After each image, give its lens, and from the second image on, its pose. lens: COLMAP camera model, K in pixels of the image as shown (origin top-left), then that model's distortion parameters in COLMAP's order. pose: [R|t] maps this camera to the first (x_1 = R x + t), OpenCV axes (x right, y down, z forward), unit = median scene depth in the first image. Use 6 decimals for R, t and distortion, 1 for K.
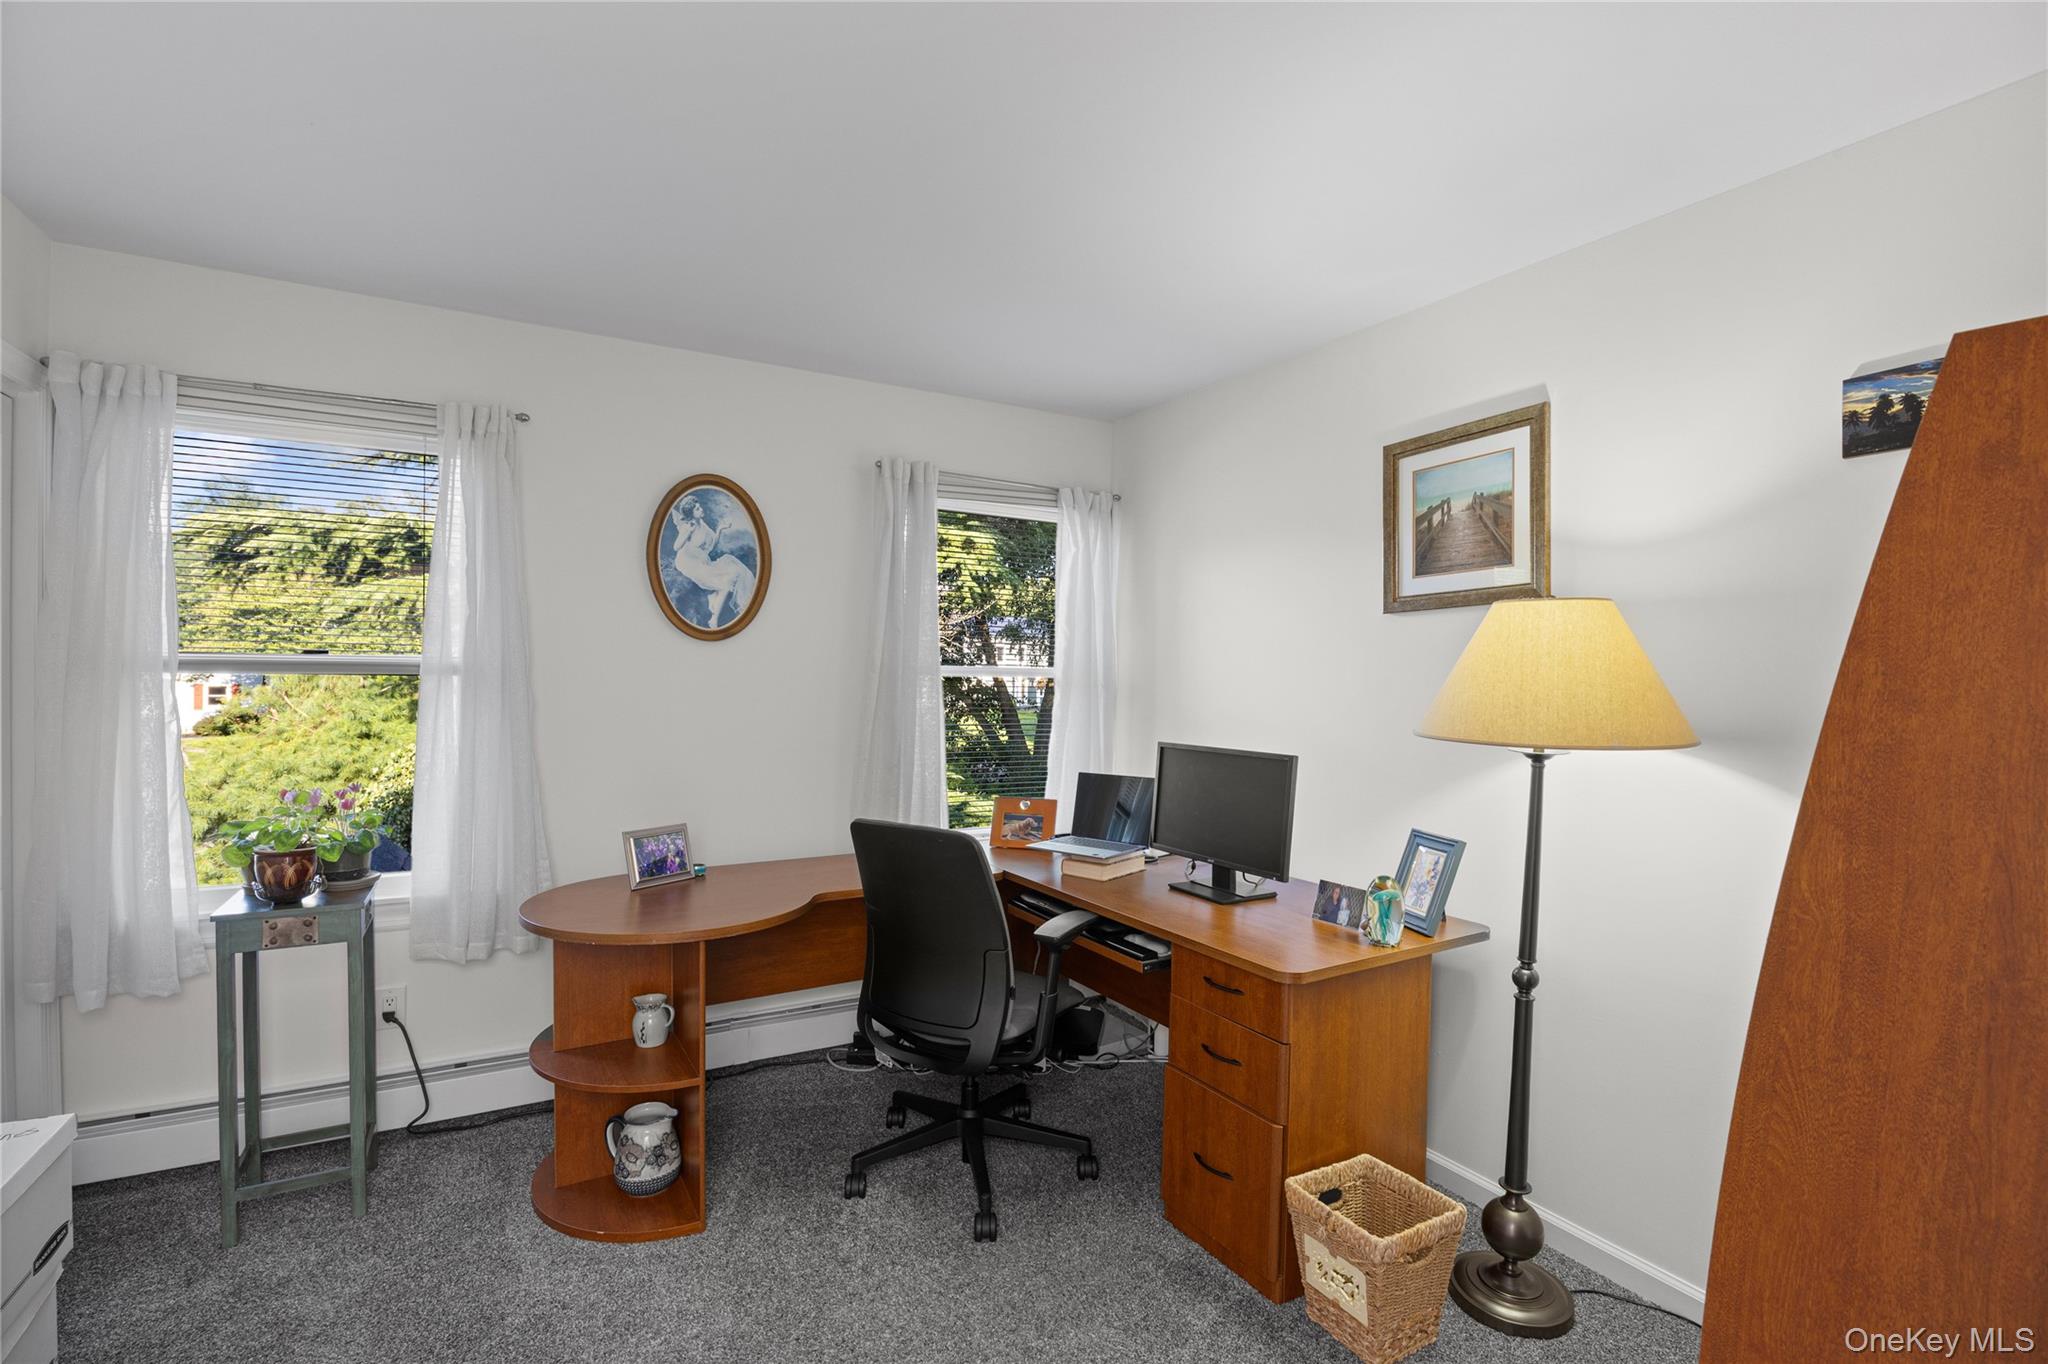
lens RADIAL K [[966.7, 0, 1021.5], [0, 966.7, 689.0], [0, 0, 1]] dist [0.003884, 0.000219]
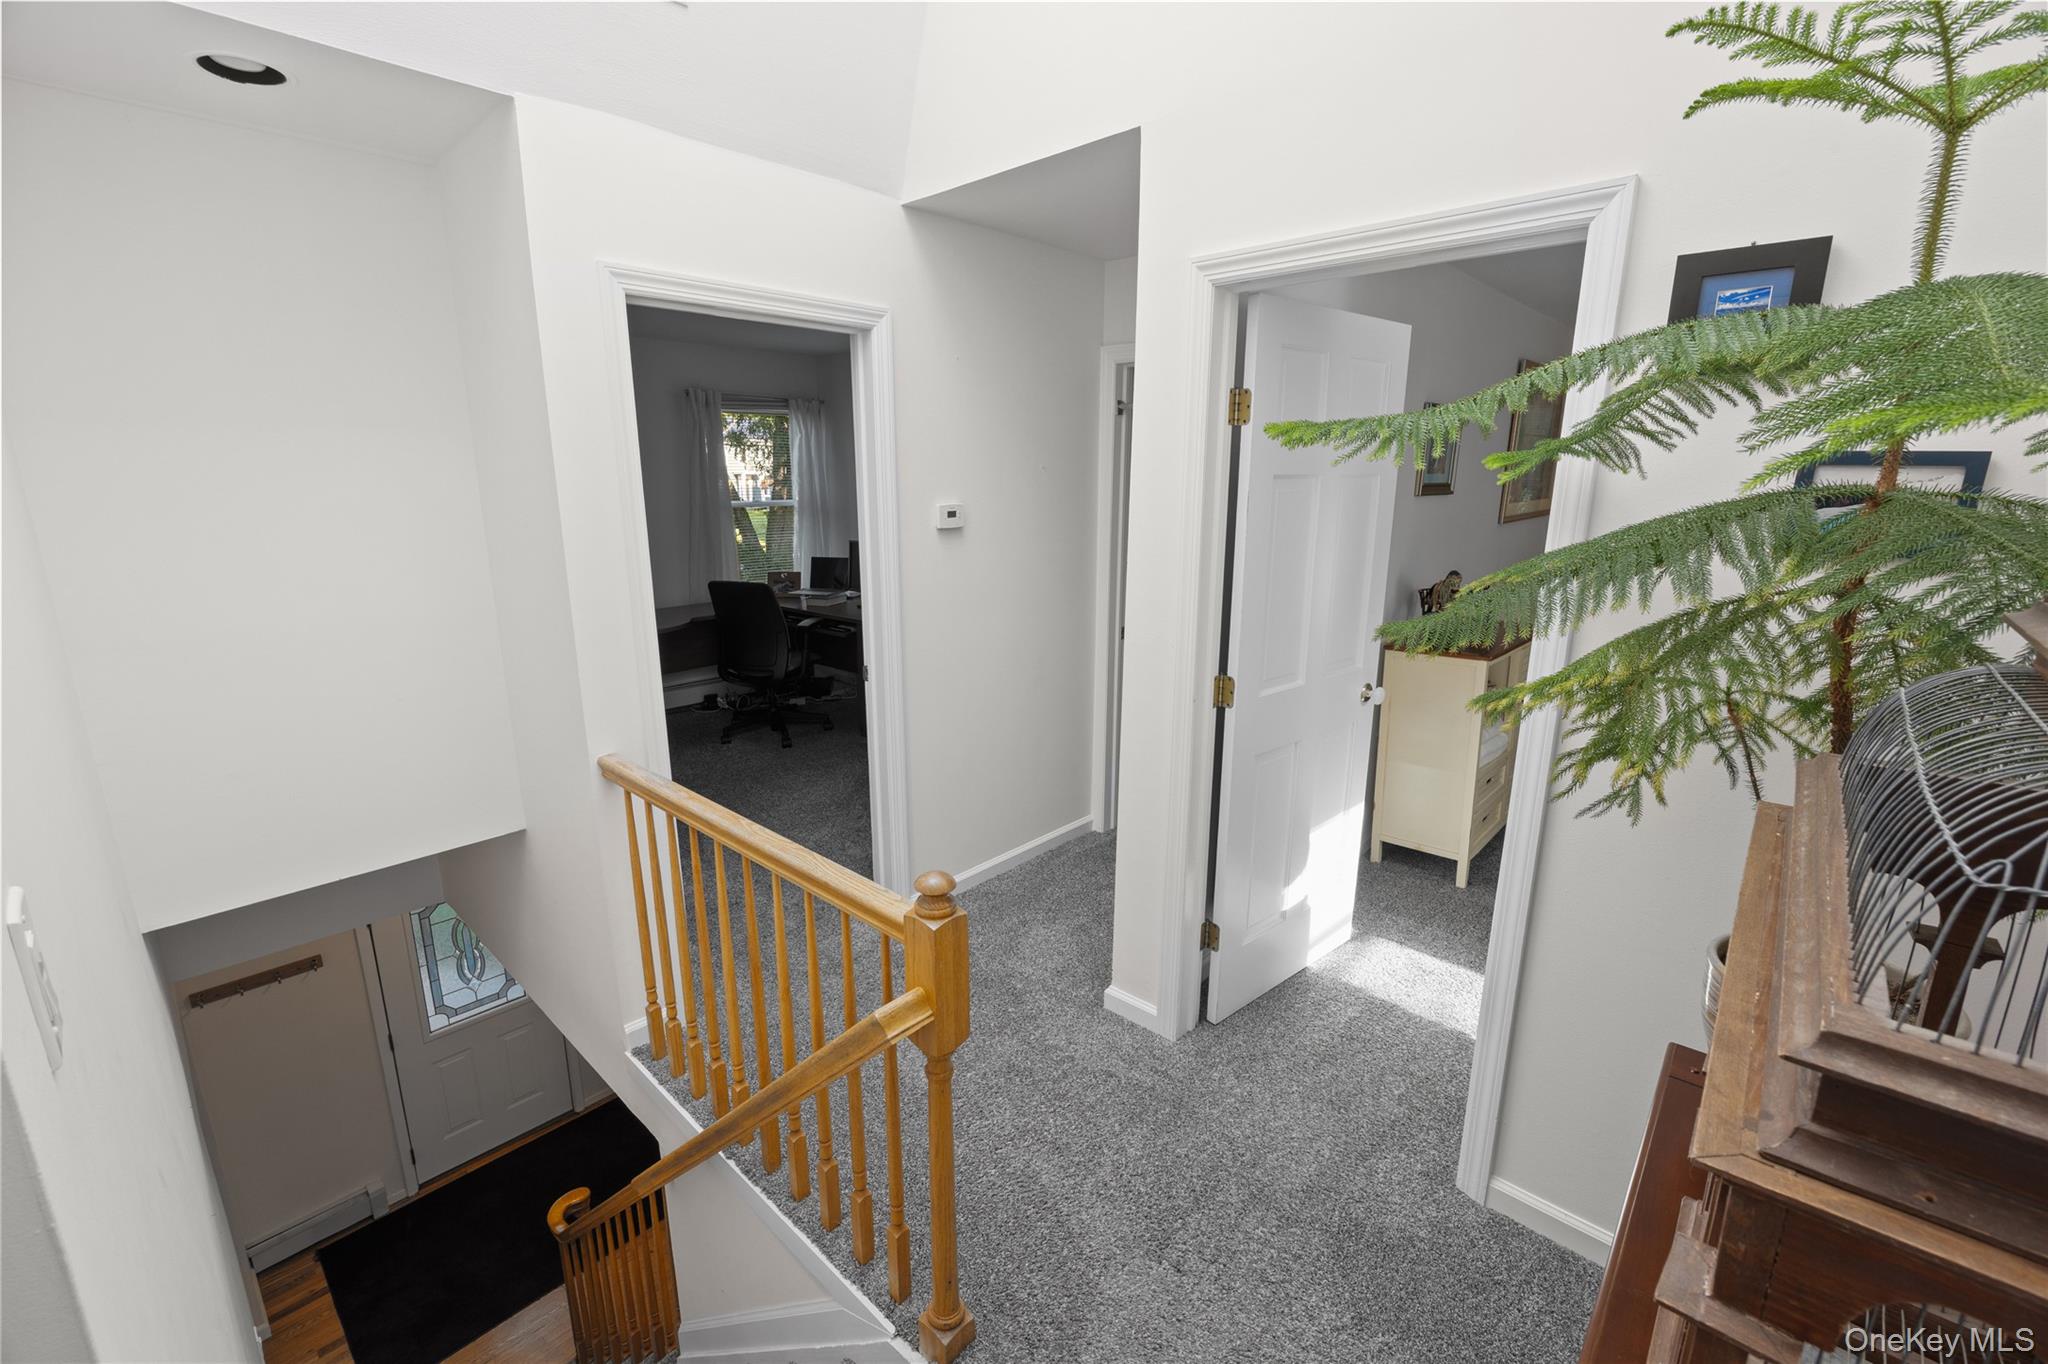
lens RADIAL K [[858.3, 0, 1027.2], [0, 858.3, 685.7], [0, 0, 1]] dist [-0.017308, 0.000009]
pose [[0.952094, -0.084664, 0.293852, -0.057008], [0.016061, 0.973429, 0.228424, -0.050274], [-0.305383, -0.212762, 0.928156, -0.808224]]
